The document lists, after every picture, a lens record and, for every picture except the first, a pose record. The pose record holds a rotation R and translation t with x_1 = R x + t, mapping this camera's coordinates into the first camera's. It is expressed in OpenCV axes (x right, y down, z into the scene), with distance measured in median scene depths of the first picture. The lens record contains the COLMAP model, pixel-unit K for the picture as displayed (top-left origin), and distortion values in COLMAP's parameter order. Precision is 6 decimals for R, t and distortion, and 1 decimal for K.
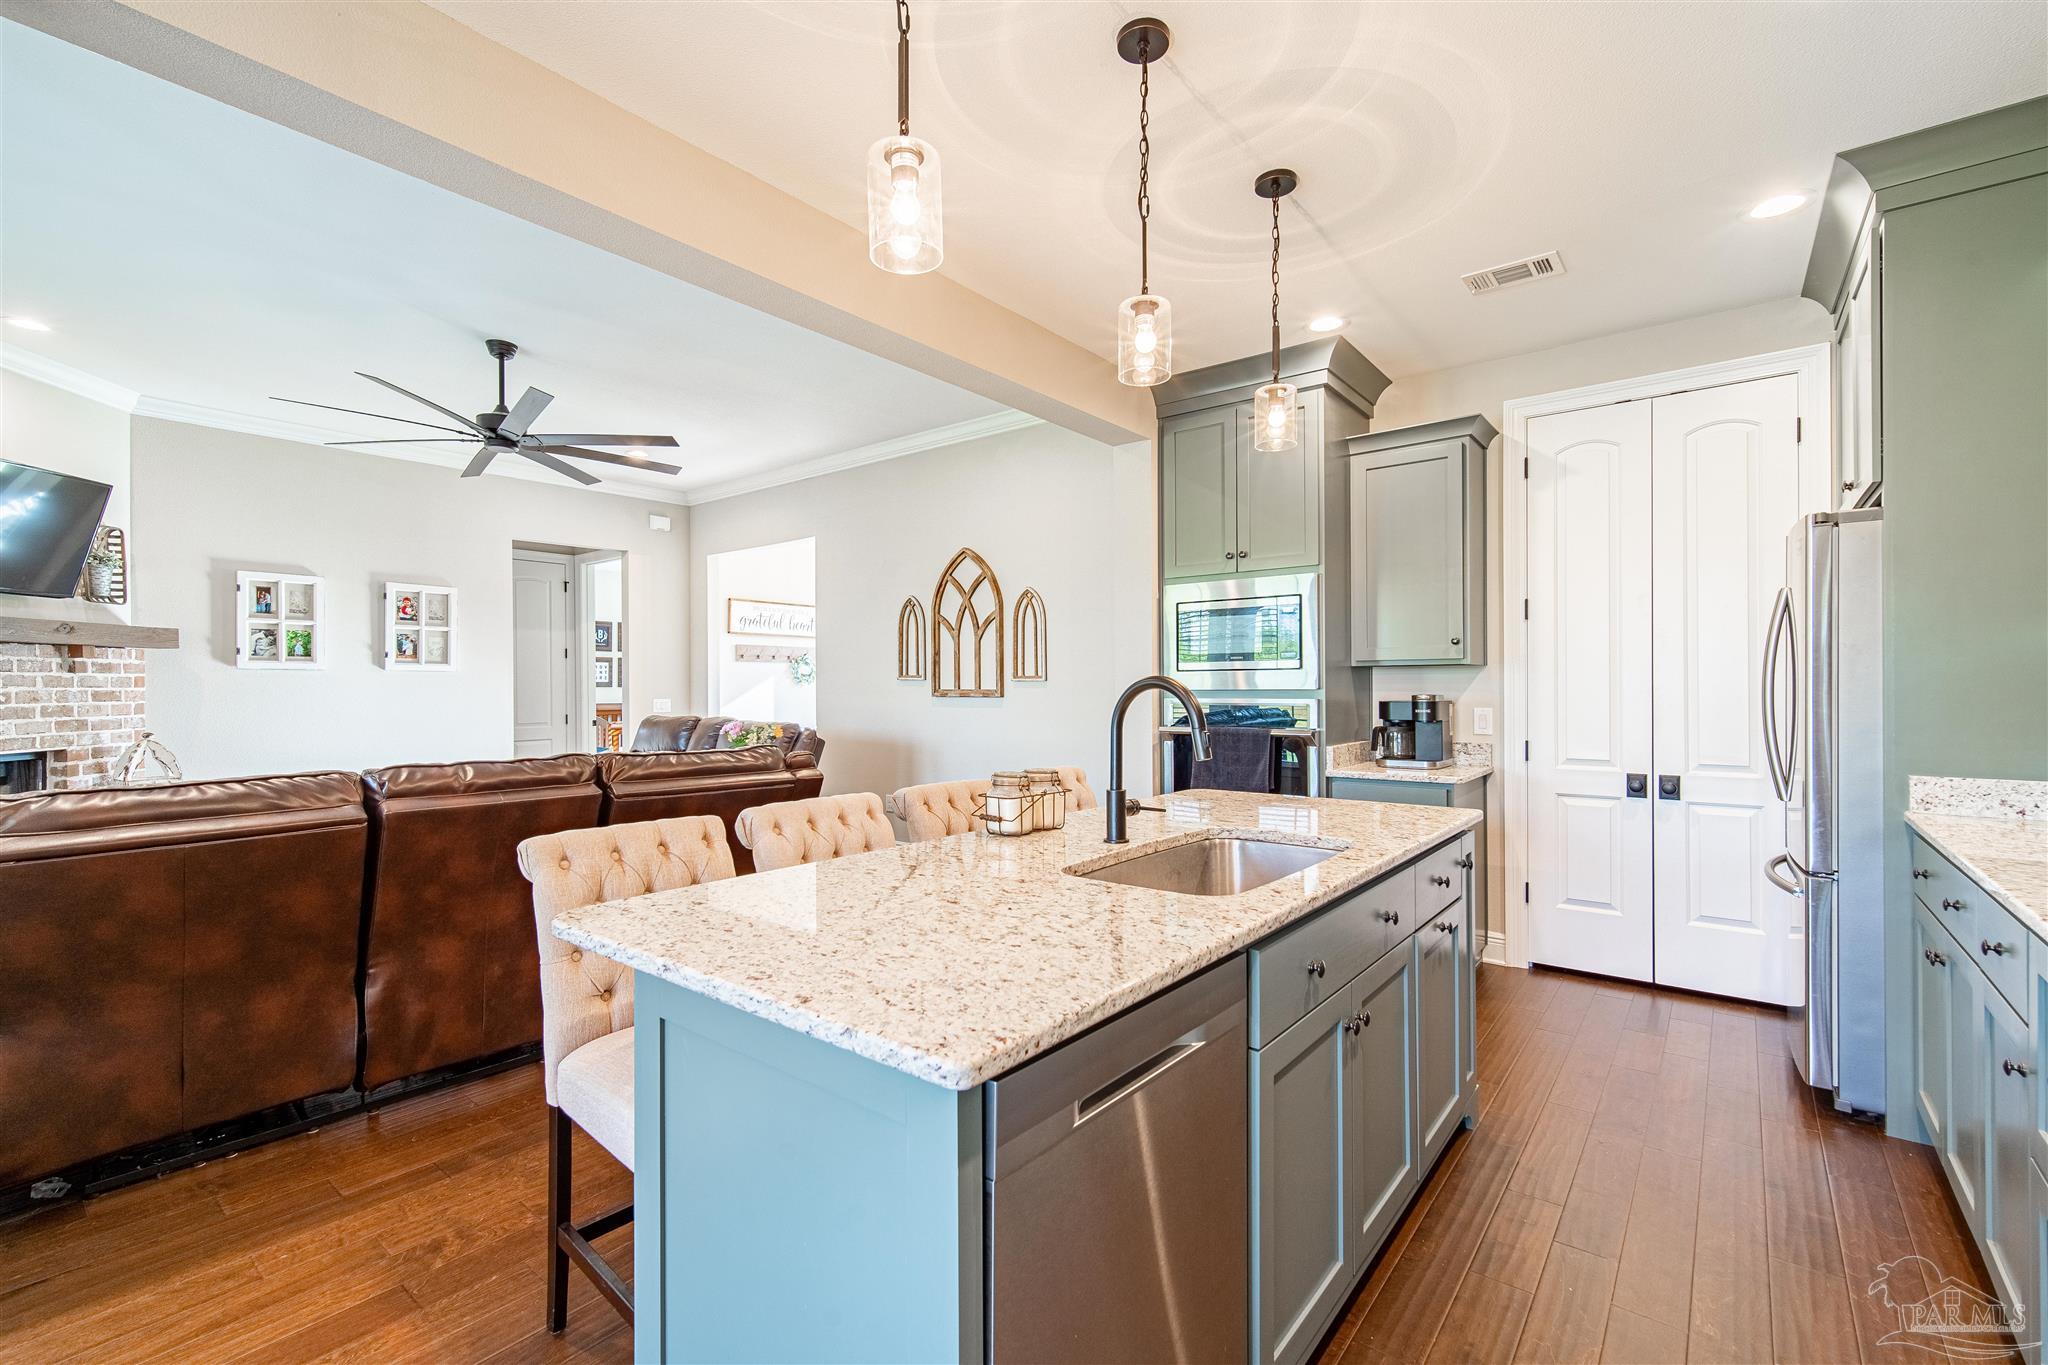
lens RADIAL K [[882.5, 0, 1024.2], [0, 882.5, 685.2], [0, 0, 1]] dist [-0.000116, 0.001141]
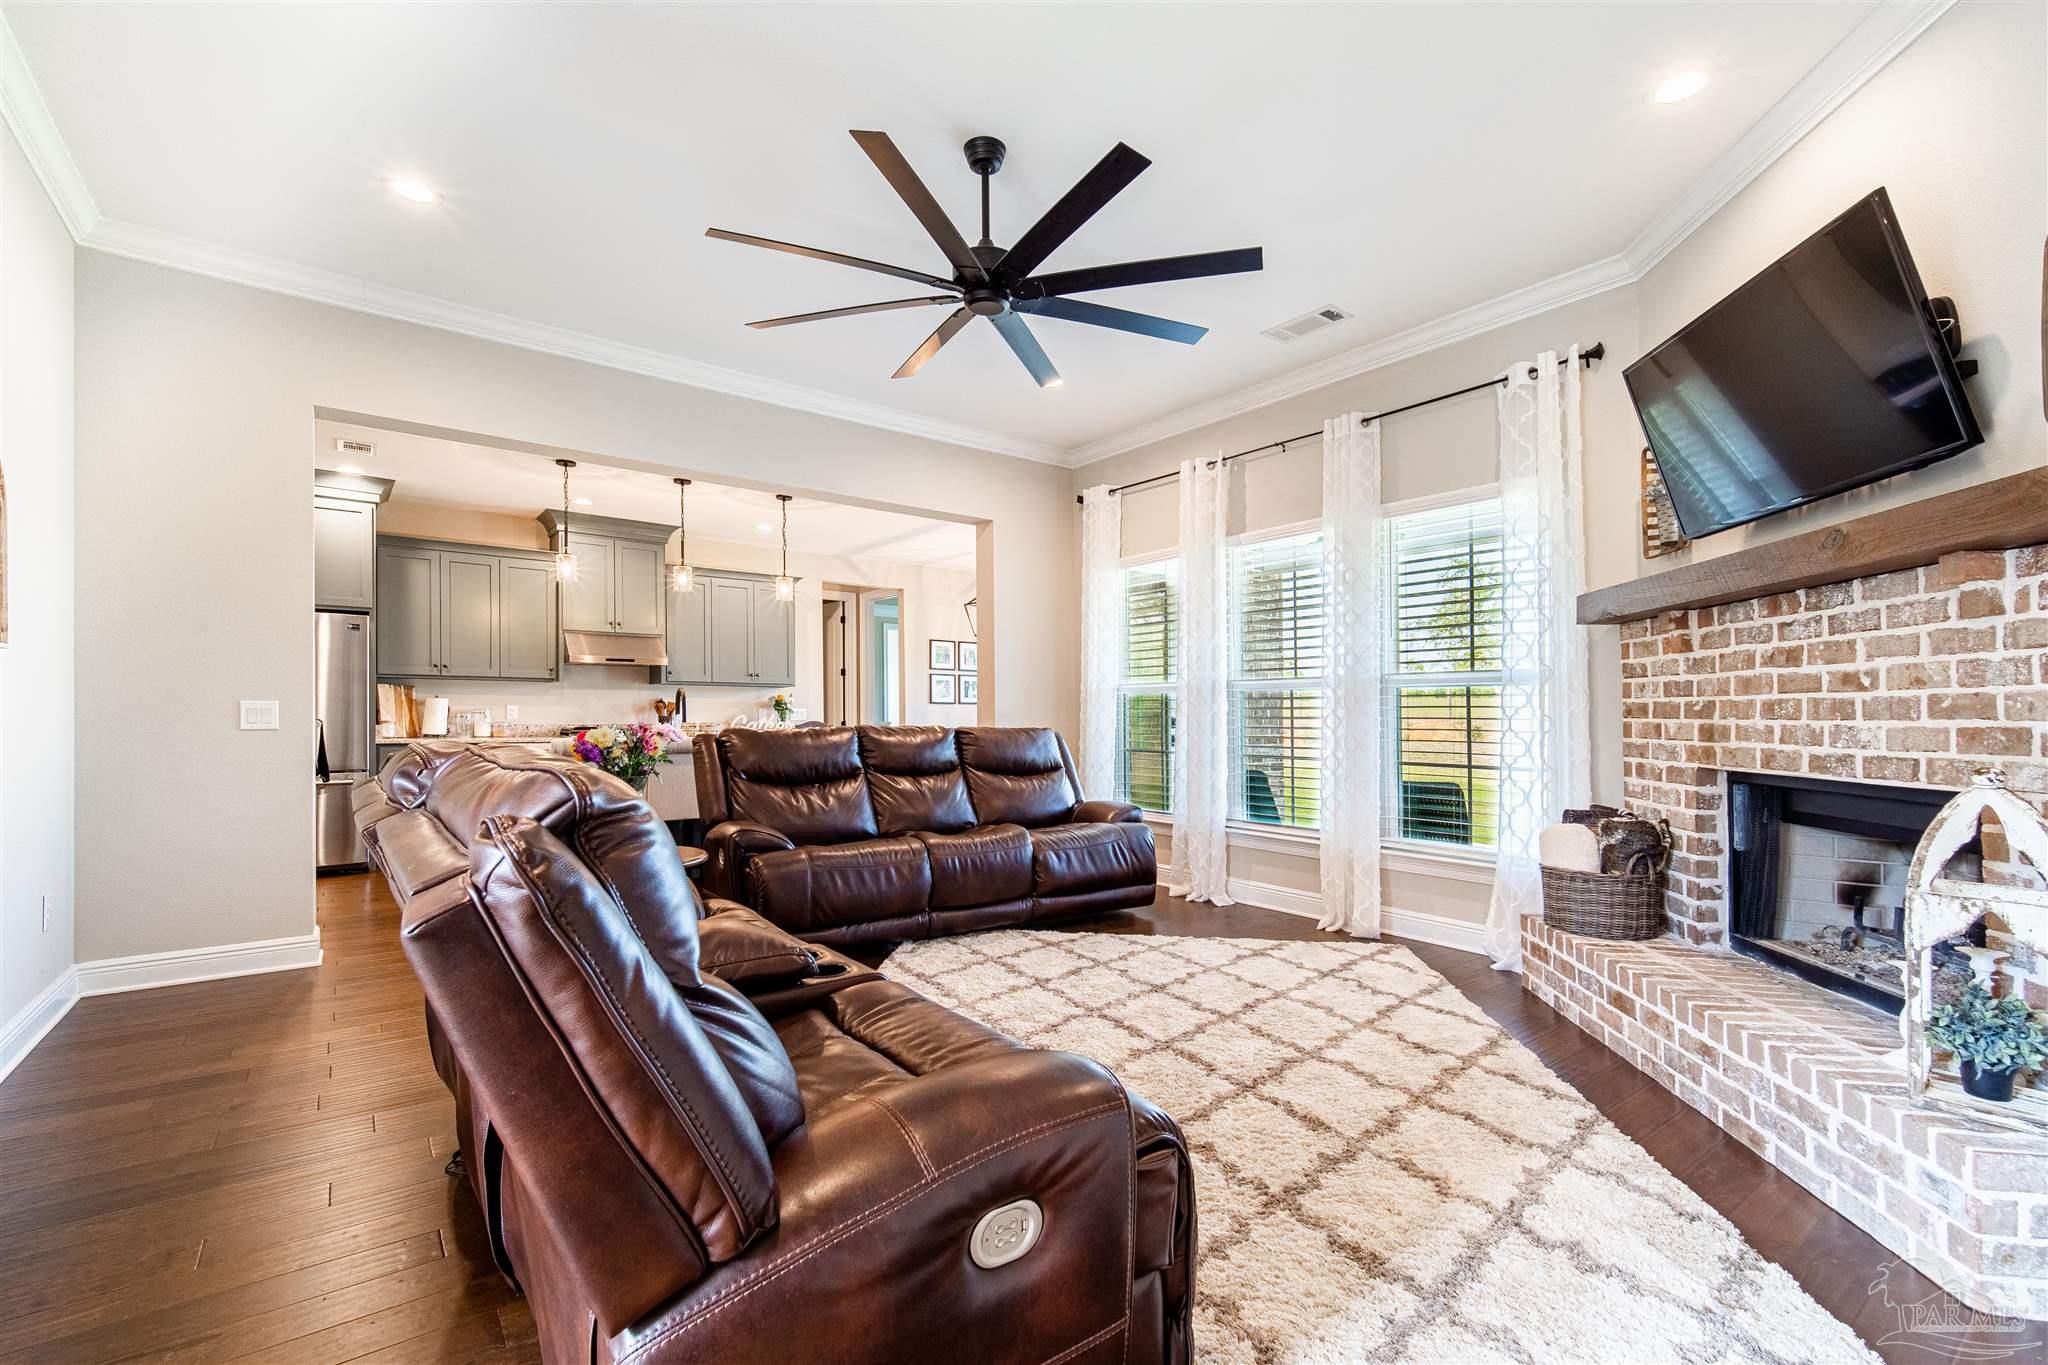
lens RADIAL K [[882.5, 0, 1018.4], [0, 882.5, 698.7], [0, 0, 1]] dist [-0.000116, 0.001141]
pose [[-0.970436, 0.001698, 0.241352, -0.594011], [-0.002085, 0.999879, -0.015415, 0.026965], [-0.241349, -0.015463, -0.970315, 1.249769]]
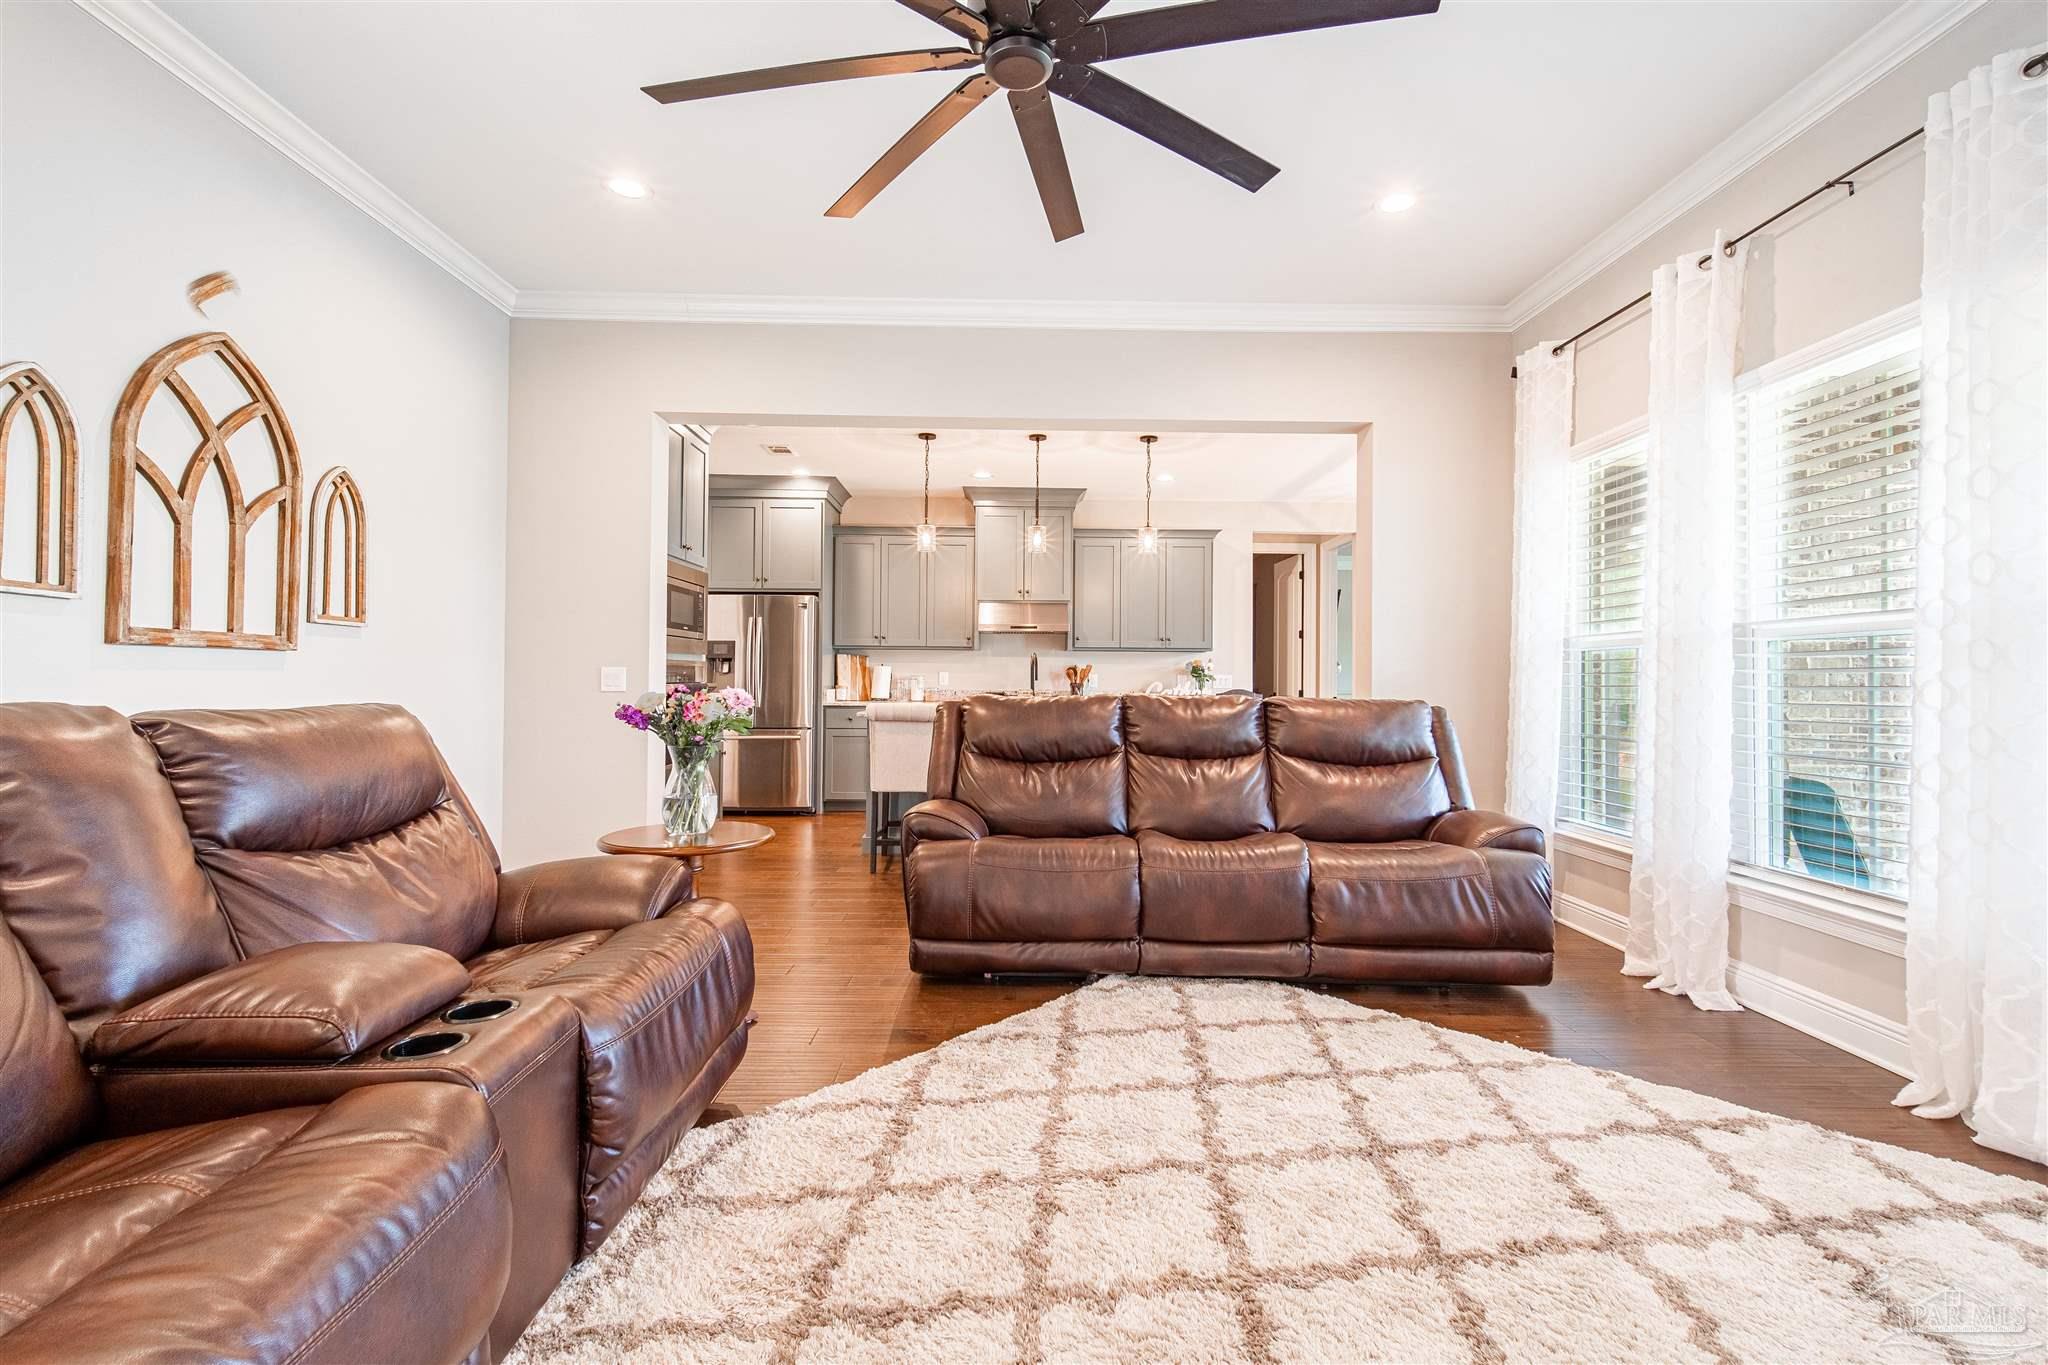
lens RADIAL K [[882.5, 0, 1026.1], [0, 882.5, 672.6], [0, 0, 1]] dist [-0.000116, 0.001141]
pose [[-0.643232, 0.003713, 0.765663, -0.712615], [-0.003225, 0.999966, -0.007558, 0.028523], [-0.765665, -0.007331, -0.643198, 0.988597]]
